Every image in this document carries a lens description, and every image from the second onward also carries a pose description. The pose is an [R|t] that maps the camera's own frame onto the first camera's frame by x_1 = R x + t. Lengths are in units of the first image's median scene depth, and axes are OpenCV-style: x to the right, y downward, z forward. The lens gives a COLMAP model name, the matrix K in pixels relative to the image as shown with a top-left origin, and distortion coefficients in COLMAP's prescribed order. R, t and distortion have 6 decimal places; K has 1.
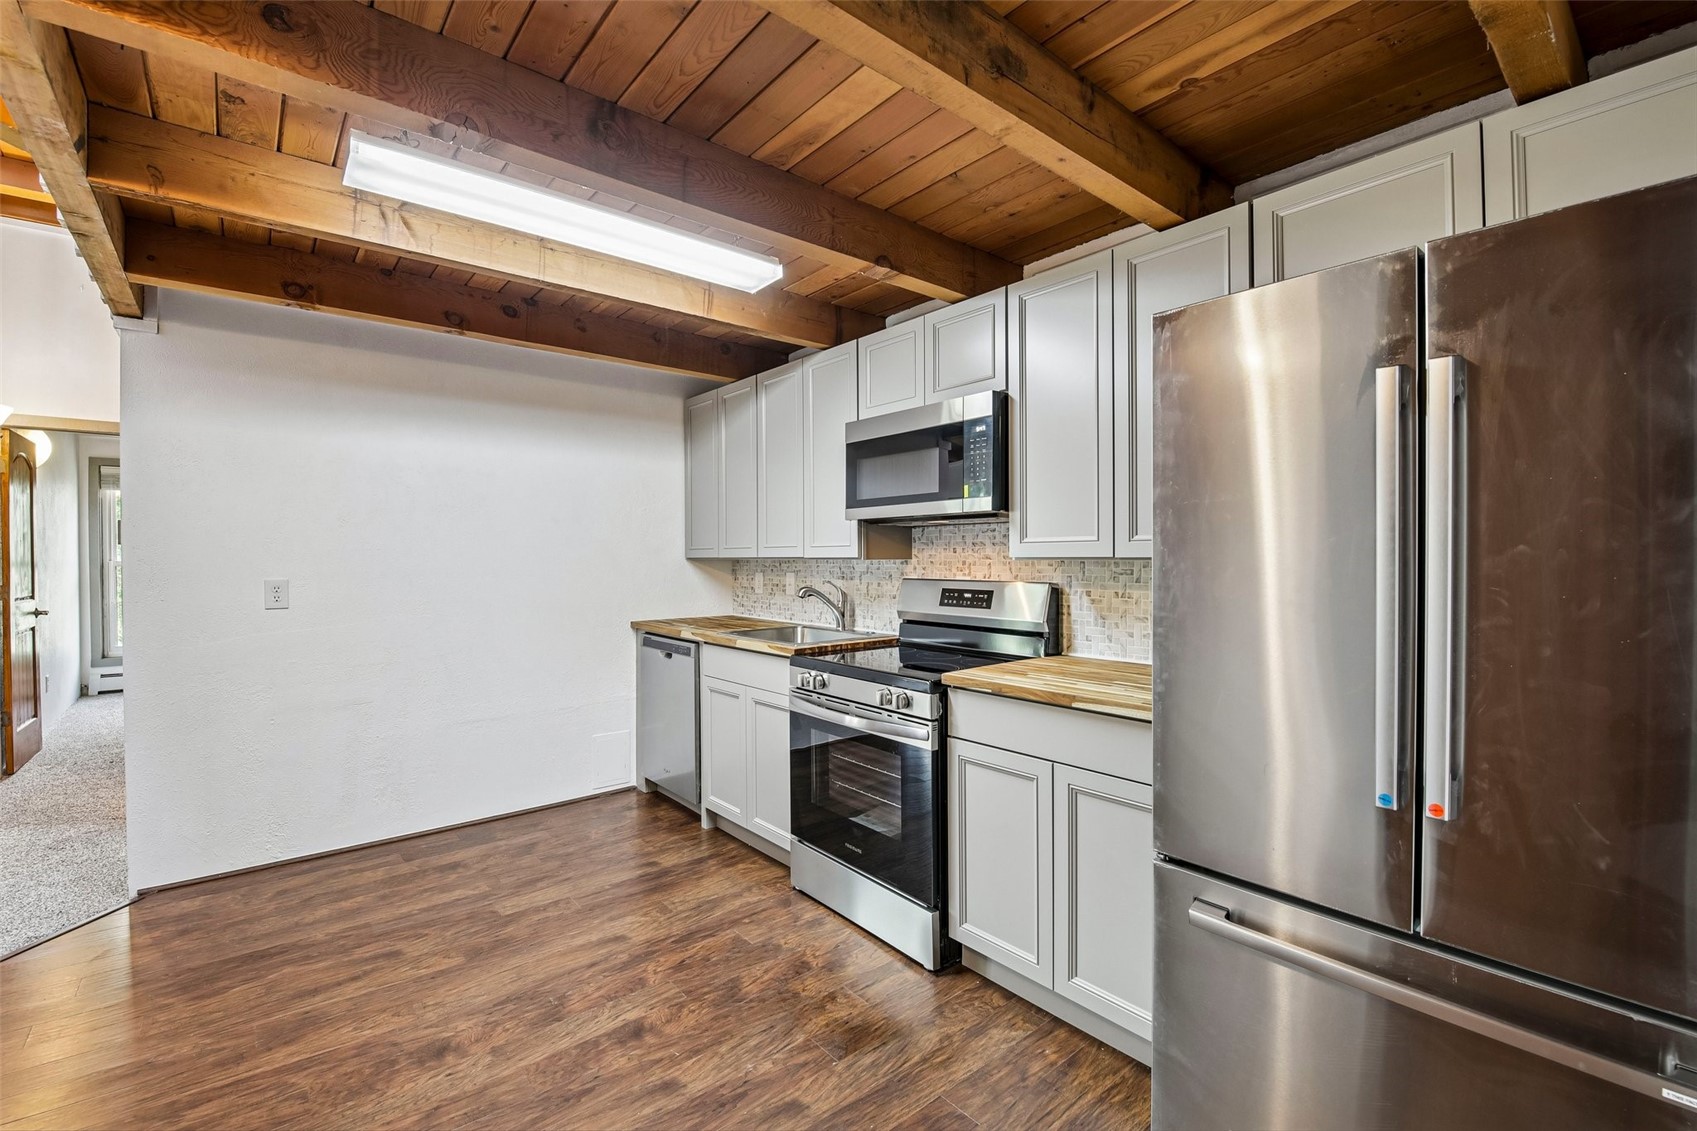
lens RADIAL K [[733.8, 0, 839.5], [0, 733.8, 562.8], [0, 0, 1]] dist [0.003957, -0.012488]
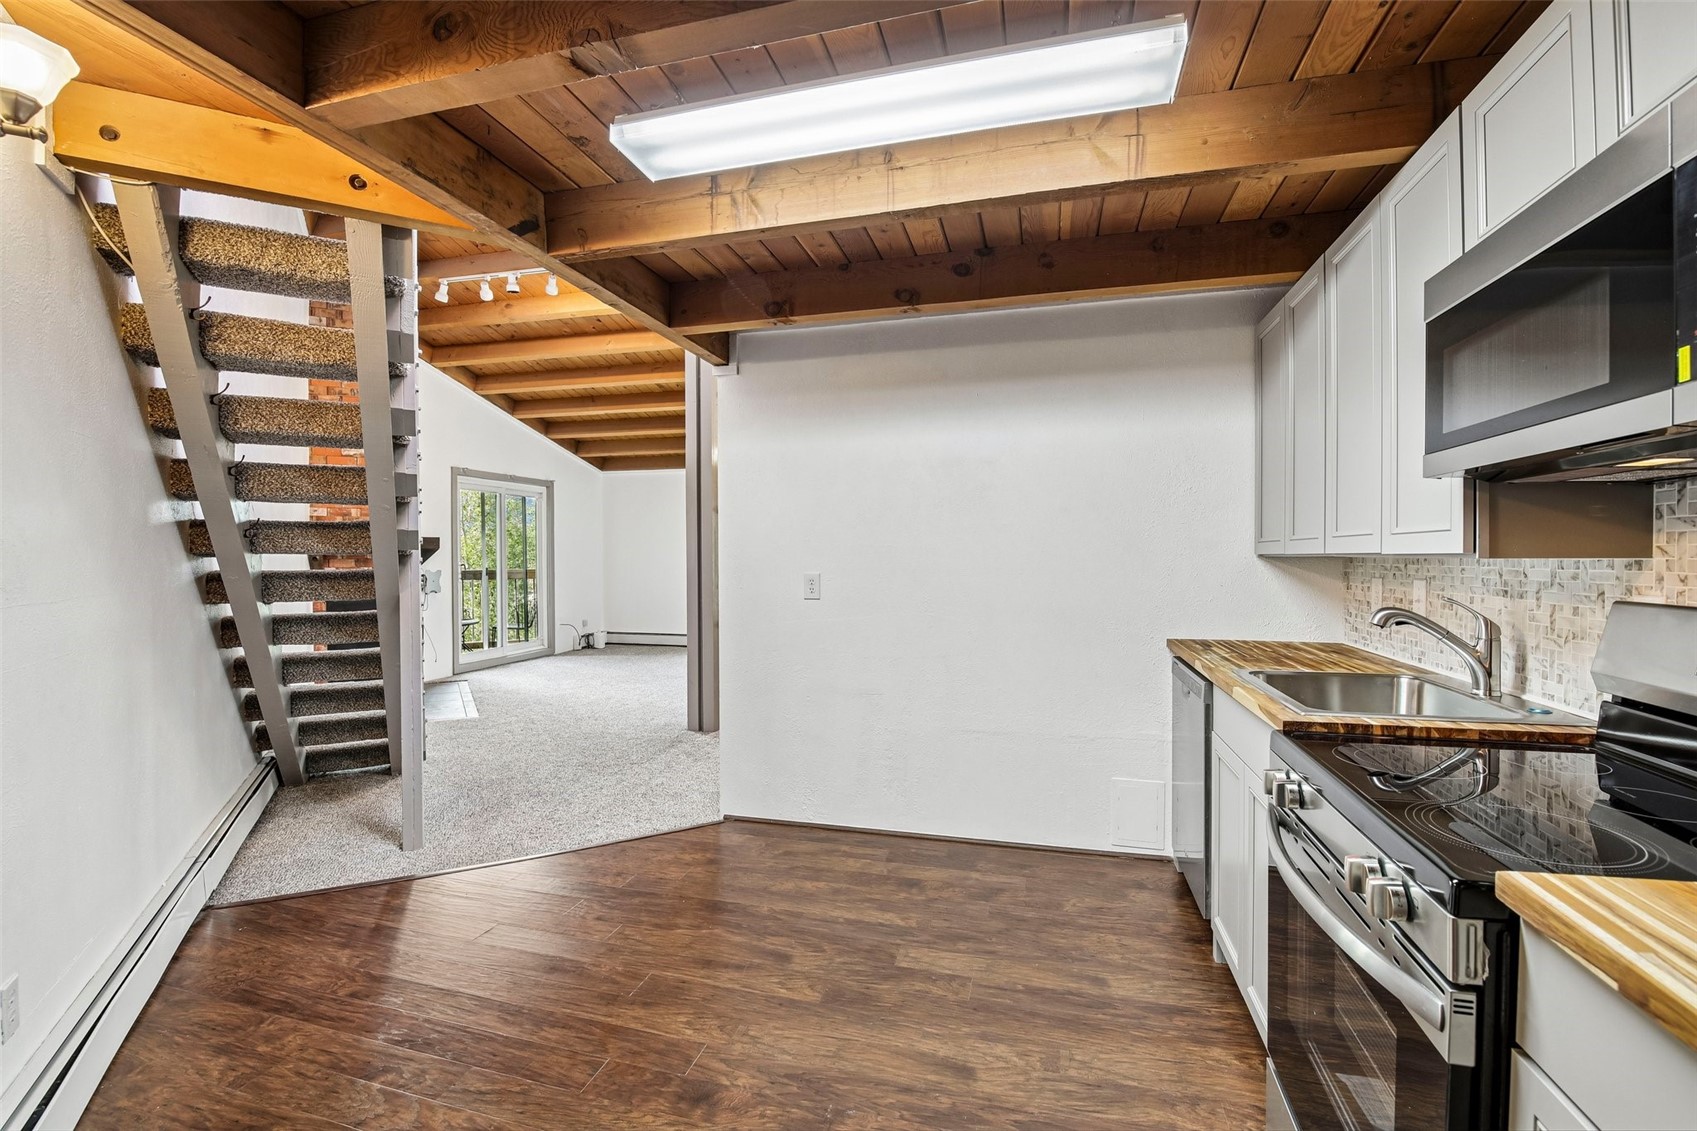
lens RADIAL K [[733.8, 0, 839.5], [0, 733.8, 562.8], [0, 0, 1]] dist [0.003957, -0.012488]
pose [[0.578453, 0.010277, -0.815651, 0.190832], [-0.006842, 0.999947, 0.007747, -0.002176], [0.815687, 0.001100, 0.578492, 0.407649]]
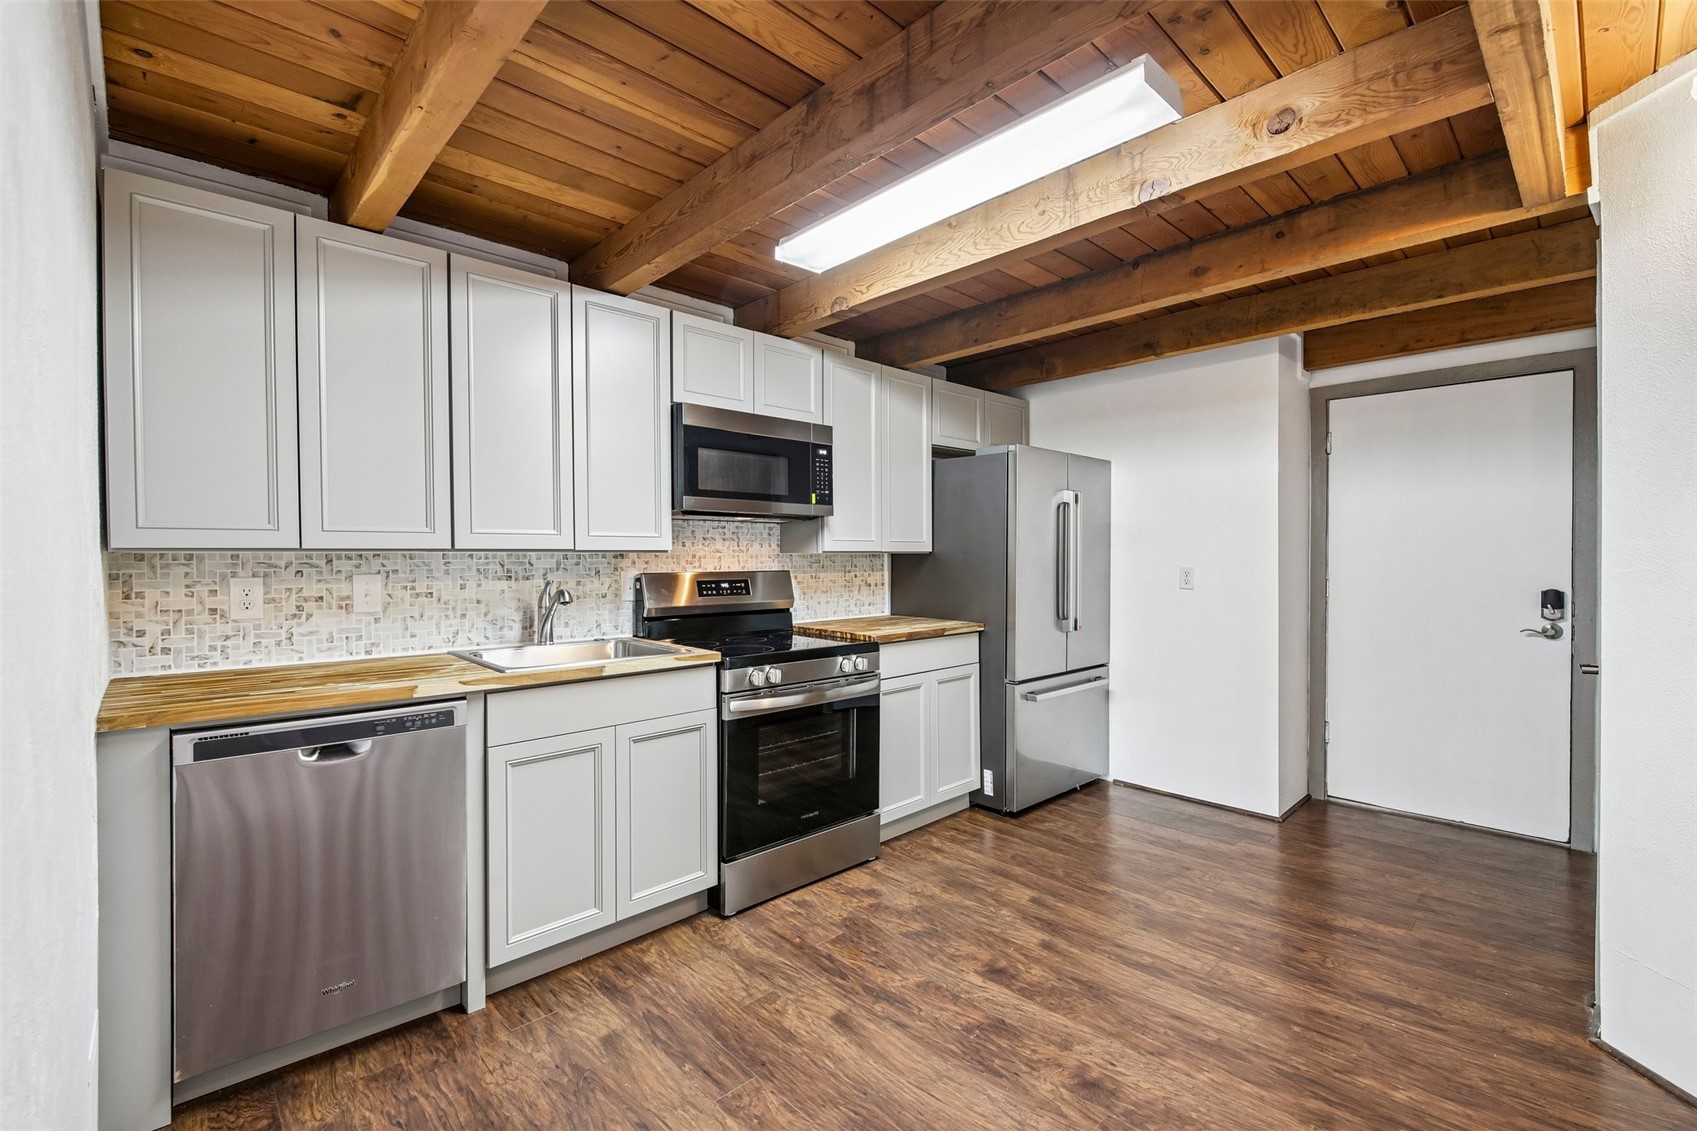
lens RADIAL K [[733.8, 0, 839.5], [0, 733.8, 562.8], [0, 0, 1]] dist [0.003957, -0.012488]
pose [[-0.071986, -0.002263, 0.997403, -0.949070], [0.012648, 0.999915, 0.003181, 0.009249], [-0.997325, 0.012844, -0.071951, 0.909054]]
